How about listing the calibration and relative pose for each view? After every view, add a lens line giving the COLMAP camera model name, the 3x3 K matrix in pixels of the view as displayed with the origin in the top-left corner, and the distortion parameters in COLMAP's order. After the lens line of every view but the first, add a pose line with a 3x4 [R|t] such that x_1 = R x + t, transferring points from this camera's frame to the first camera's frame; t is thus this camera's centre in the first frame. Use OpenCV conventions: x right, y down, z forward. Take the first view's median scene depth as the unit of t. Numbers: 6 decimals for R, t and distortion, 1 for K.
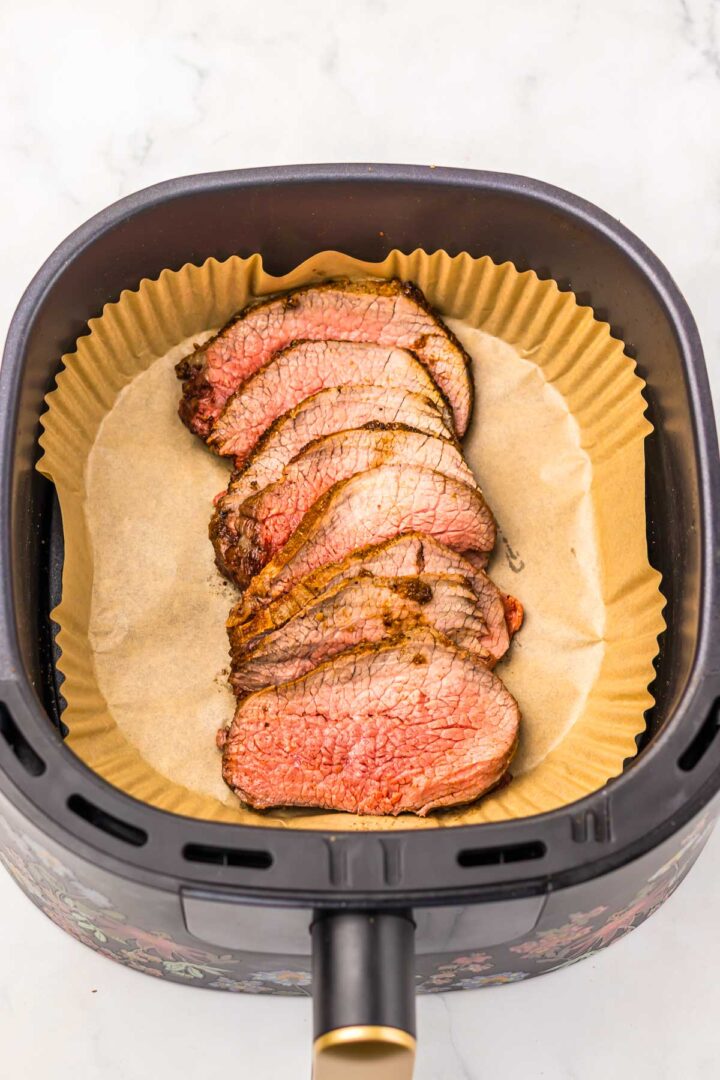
lens RADIAL K [[2795.6, 0, 360.0], [0, 2795.6, 540.0], [0, 0, 1]] dist [-0.132547, -0.090934]
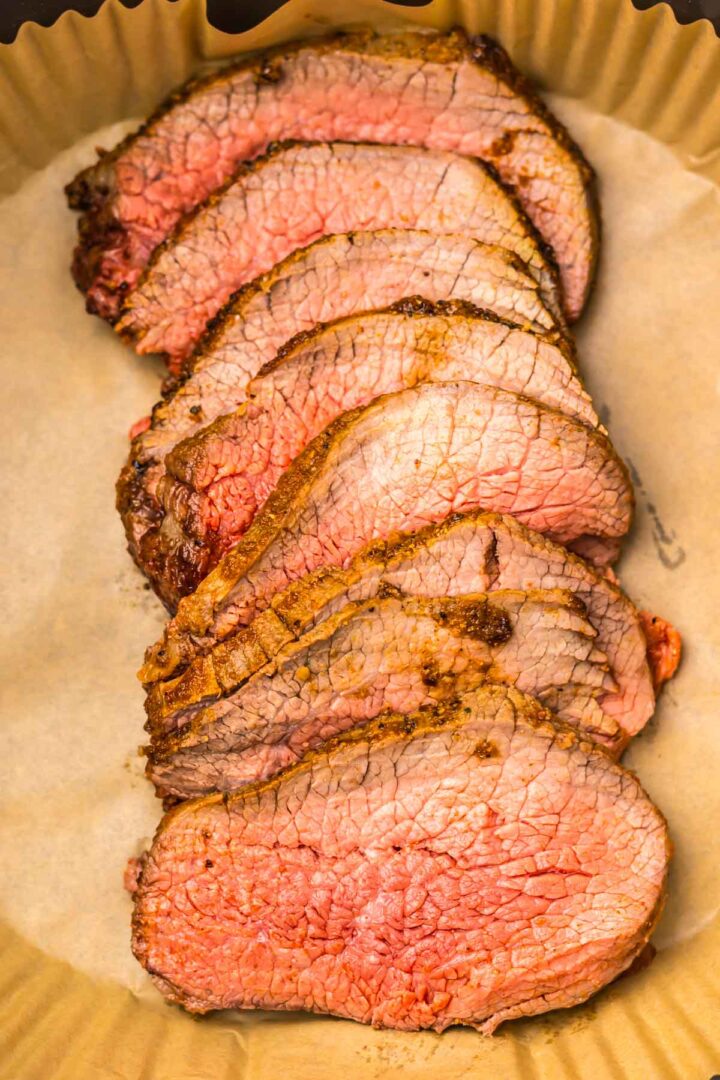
lens RADIAL K [[2795.6, 0, 360.0], [0, 2795.6, 540.0], [0, 0, 1]] dist [-0.132547, -0.090934]
pose [[0.997337, 0.009059, -0.072363, 0.035712], [0.001704, 0.989089, 0.147312, -0.078353], [0.072908, -0.147043, 0.986439, 0.465879]]
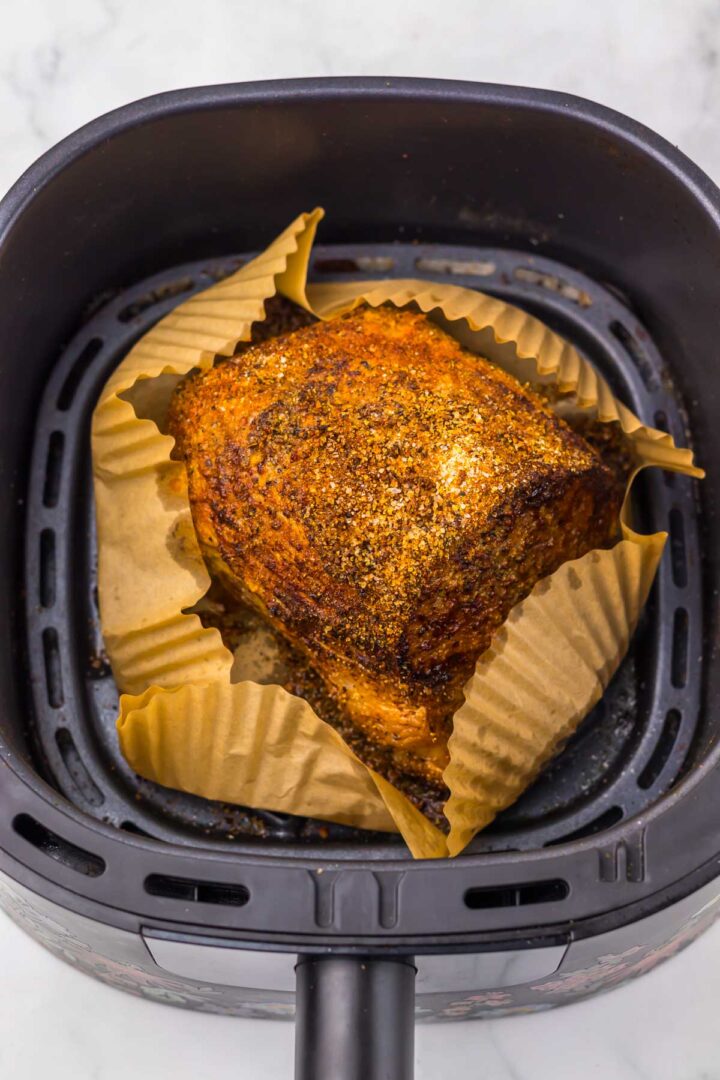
lens RADIAL K [[2574.0, 0, 344.0], [0, 2574.0, 539.8], [0, 0, 1]] dist [0.027681, 0.141720]
pose [[0.998586, 0.017381, -0.050243, 0.028879], [-0.014854, 0.998627, 0.050238, -0.028272], [0.051047, -0.049420, 0.997473, 0.172816]]
